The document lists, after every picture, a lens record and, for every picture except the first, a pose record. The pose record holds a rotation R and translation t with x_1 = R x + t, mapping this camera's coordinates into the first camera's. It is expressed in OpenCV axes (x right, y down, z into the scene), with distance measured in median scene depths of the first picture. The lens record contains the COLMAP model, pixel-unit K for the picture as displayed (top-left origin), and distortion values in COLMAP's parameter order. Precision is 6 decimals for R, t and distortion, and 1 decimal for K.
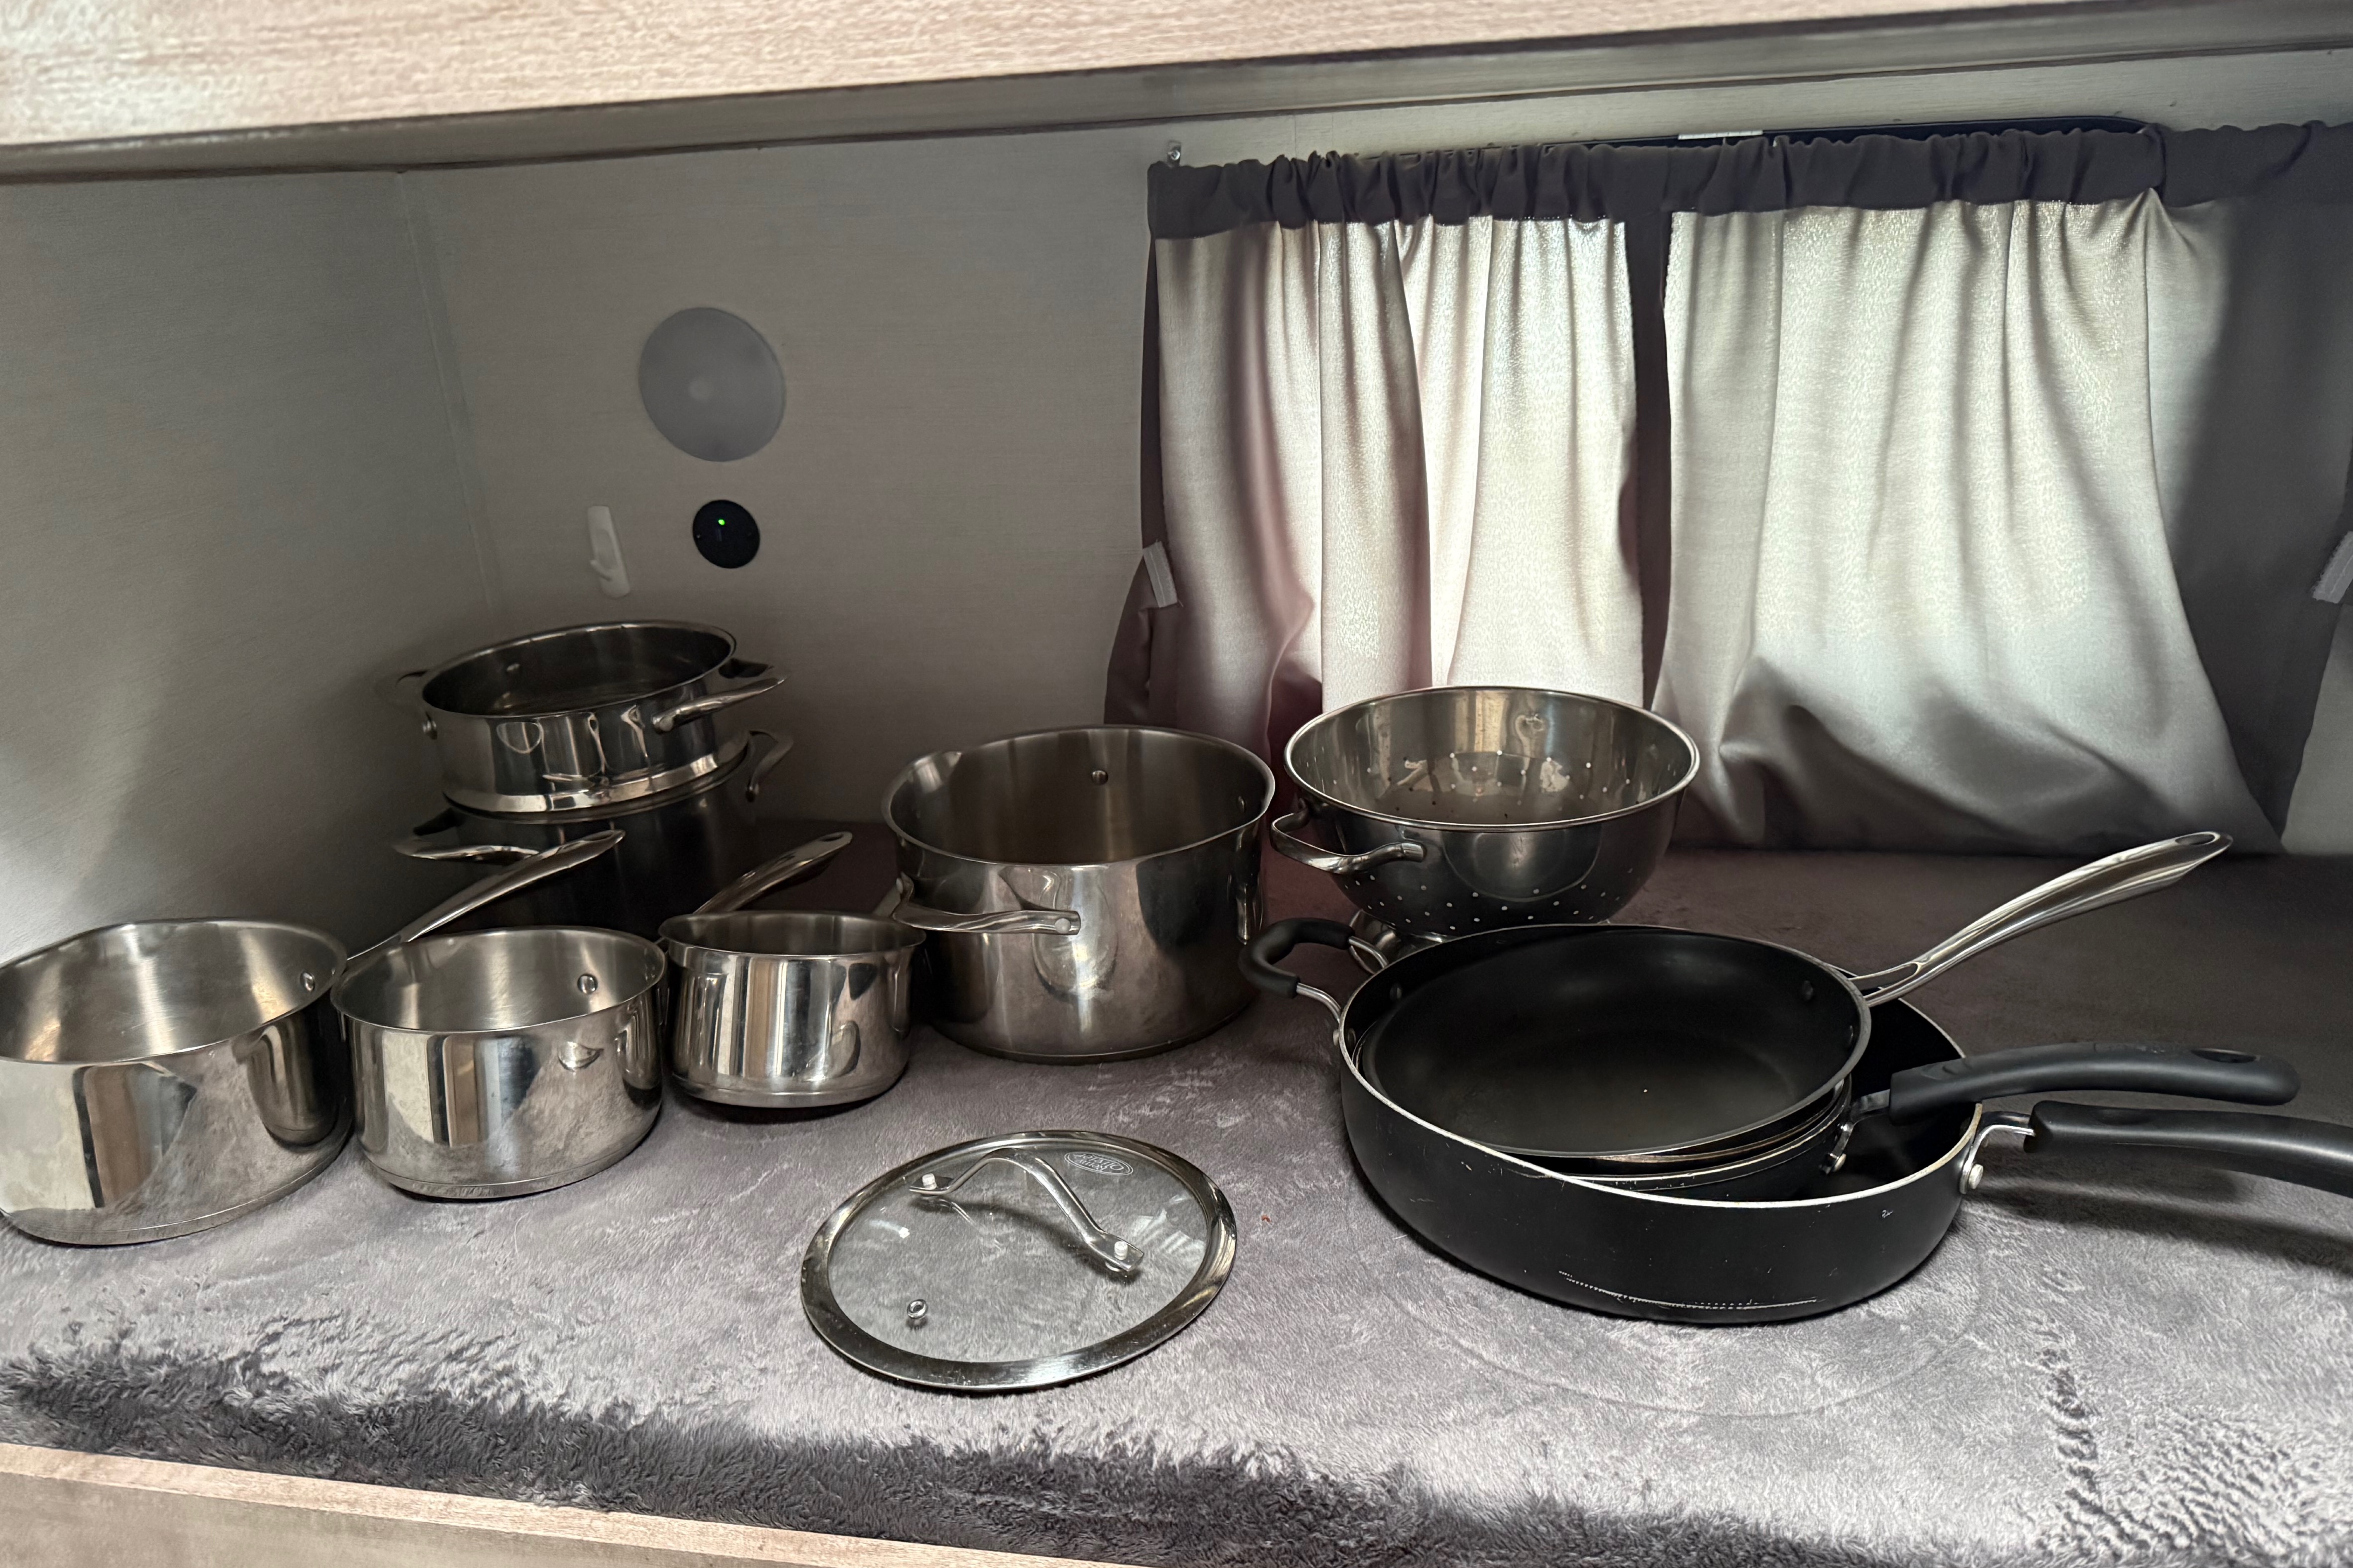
lens RADIAL K [[1624.4, 0, 1177.7], [0, 1624.4, 782.1], [0, 0, 1]] dist [-0.005969, 0.004789]
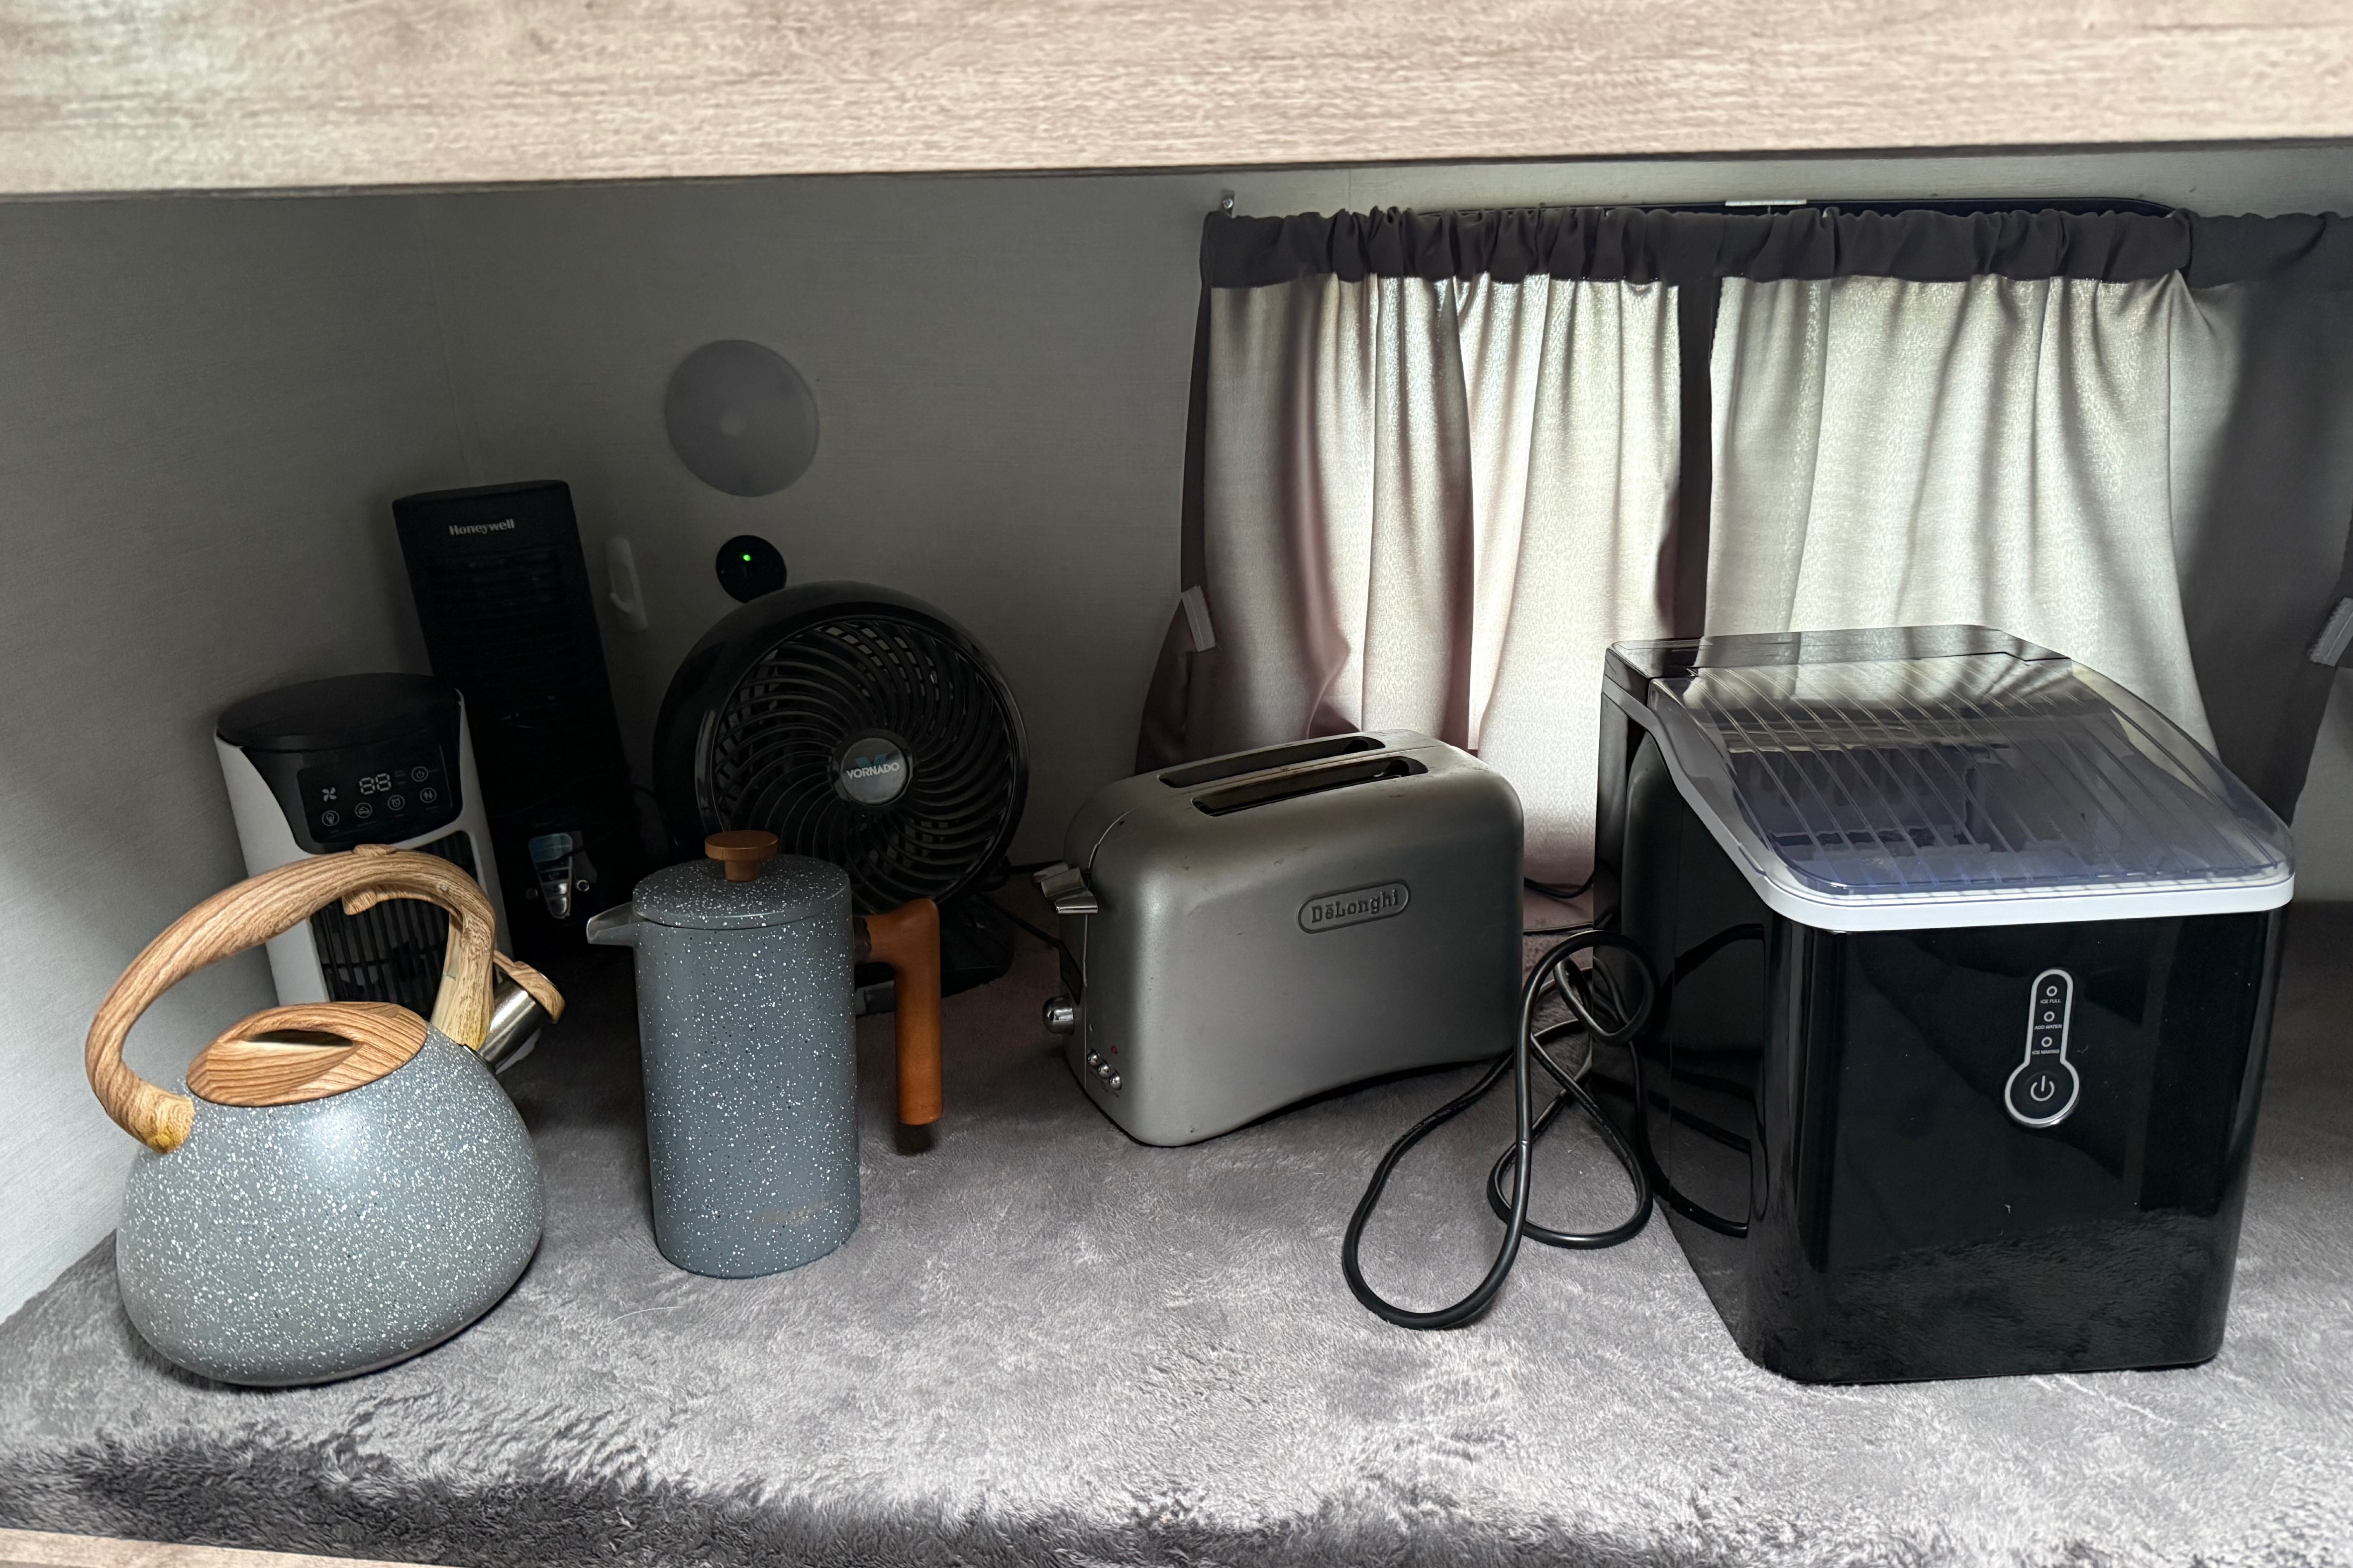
lens RADIAL K [[1624.4, 0, 1165.0], [0, 1624.4, 788.4], [0, 0, 1]] dist [-0.005969, 0.004789]
pose [[0.997114, 0.005280, 0.075737, -0.160031], [-0.004973, 0.999979, -0.004239, -0.028041], [-0.075758, 0.003850, 0.997119, 0.005422]]
